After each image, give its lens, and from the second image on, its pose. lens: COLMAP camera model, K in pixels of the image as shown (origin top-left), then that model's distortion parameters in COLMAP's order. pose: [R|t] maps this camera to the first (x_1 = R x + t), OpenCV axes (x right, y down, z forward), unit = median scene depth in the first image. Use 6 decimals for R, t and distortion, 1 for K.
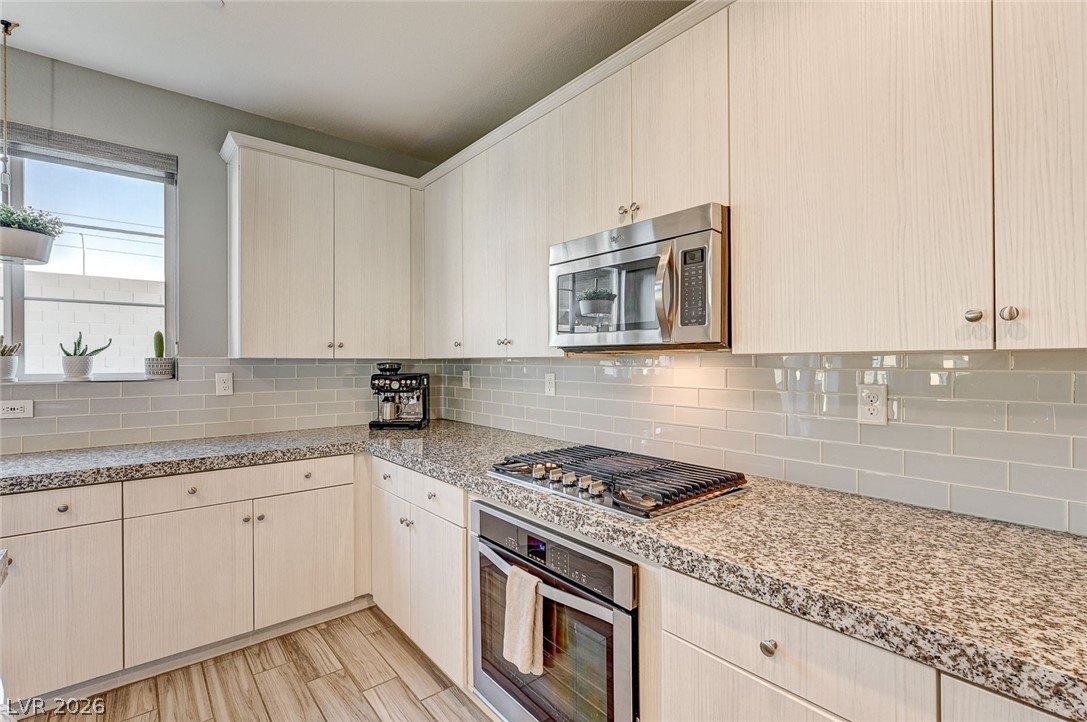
lens RADIAL K [[502.6, 0, 549.2], [0, 502.6, 363.3], [0, 0, 1]] dist [0.000724, -0.000787]
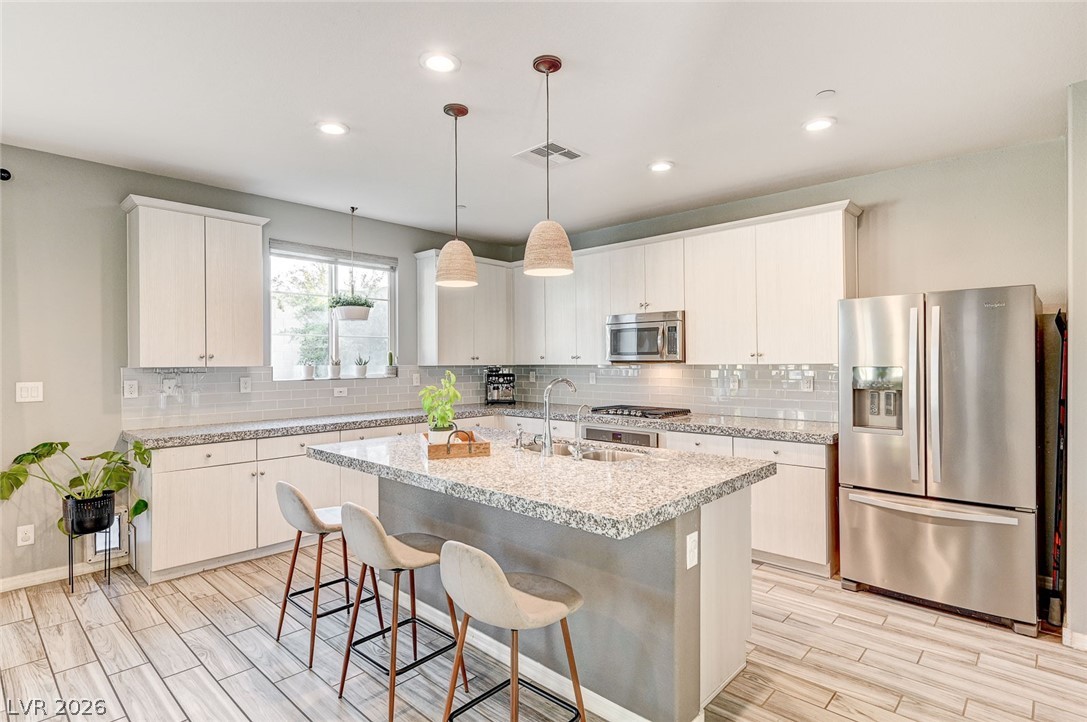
lens RADIAL K [[552.7, 0, 546.2], [0, 552.7, 362.8], [0, 0, 1]] dist [-0.005705, -0.000233]
pose [[0.992136, -0.003703, 0.125114, -0.583750], [0.003857, 0.999992, -0.000982, -0.022702], [-0.125109, 0.001457, 0.992142, -1.439657]]
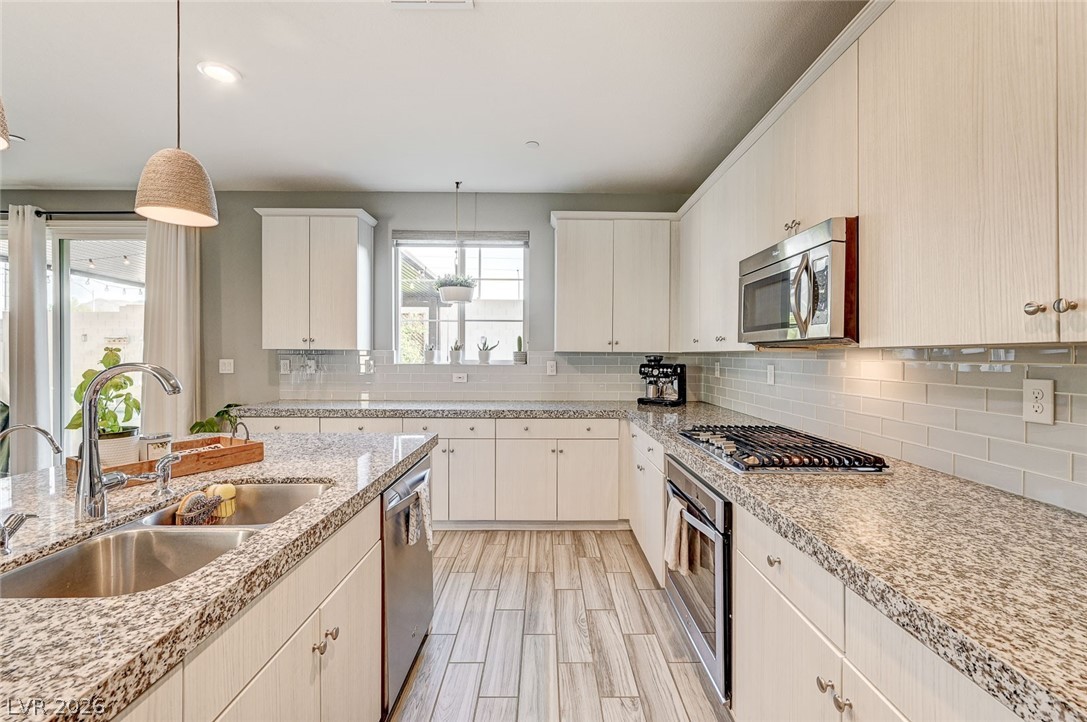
lens RADIAL K [[460.7, 0, 545.3], [0, 460.7, 359.5], [0, 0, 1]] dist [-0.004047, -0.000623]
pose [[0.767596, 0.010913, -0.640841, 0.371106], [-0.007798, 0.999940, 0.007688, 0.003879], [0.640886, -0.000904, 0.767636, -0.179962]]
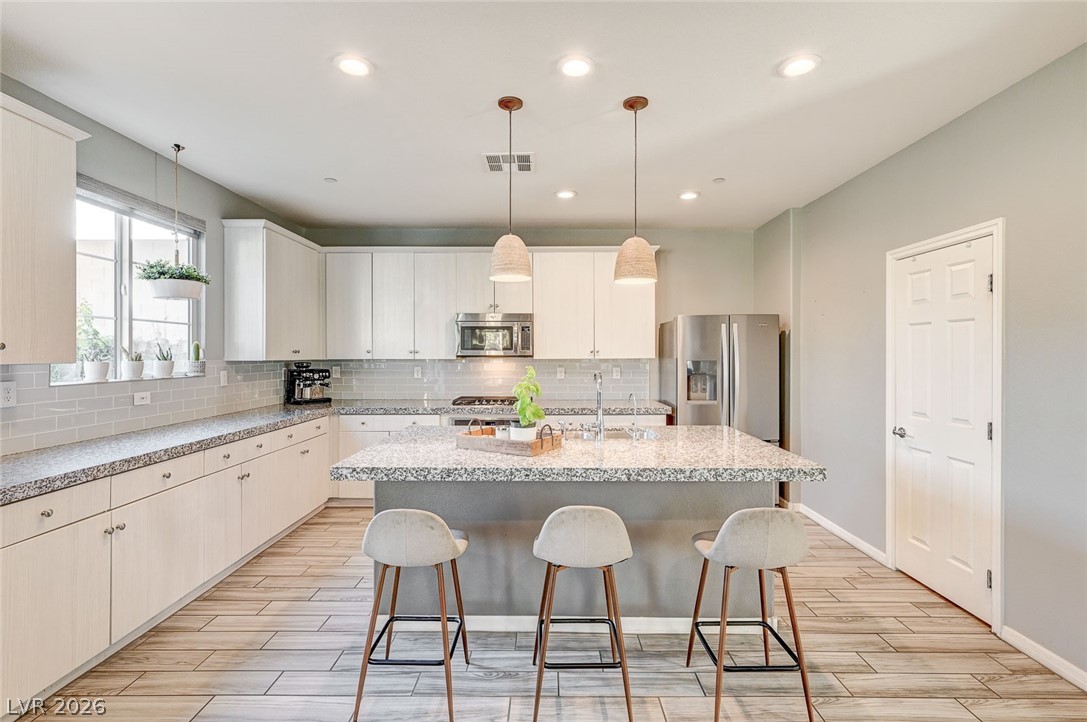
lens RADIAL K [[502.6, 0, 547.2], [0, 502.6, 352.3], [0, 0, 1]] dist [0.000724, -0.000787]
pose [[0.643143, 0.004438, 0.765733, -1.575151], [0.001091, 0.999977, -0.006712, -0.031388], [-0.765745, 0.005153, 0.643124, -0.884790]]
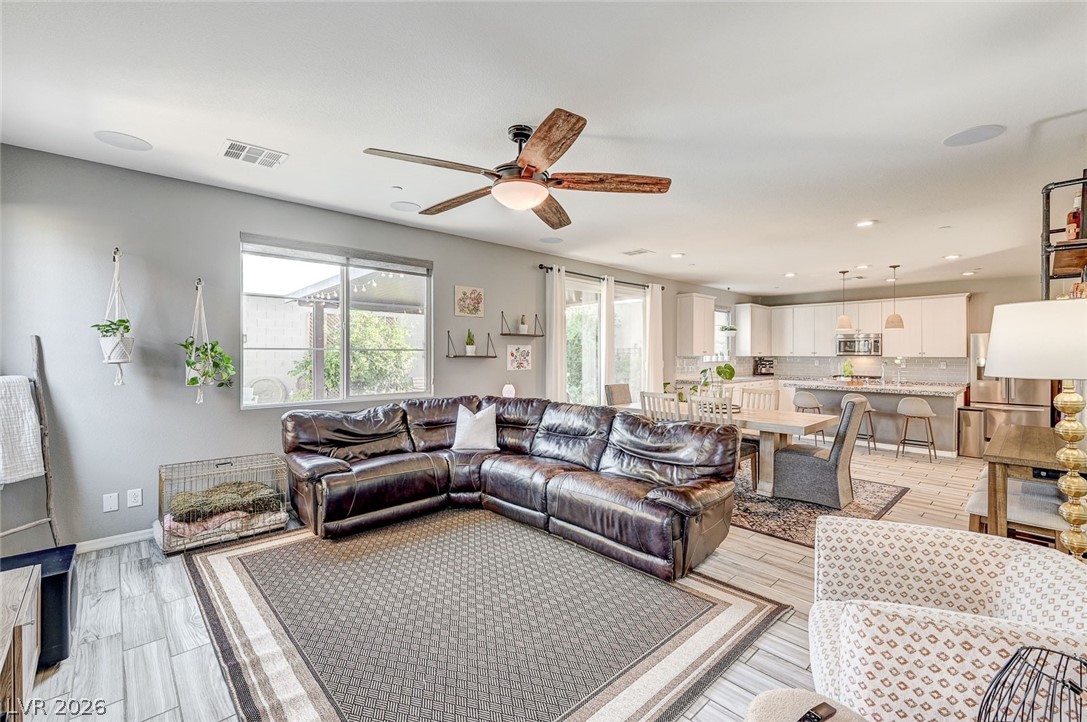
lens RADIAL K [[460.7, 0, 539.1], [0, 460.7, 354.1], [0, 0, 1]] dist [-0.004047, -0.000623]
pose [[0.999065, 0.006650, 0.042717, -3.205632], [-0.006684, 0.999977, 0.000673, -0.020985], [-0.042711, -0.000958, 0.999087, -3.513151]]
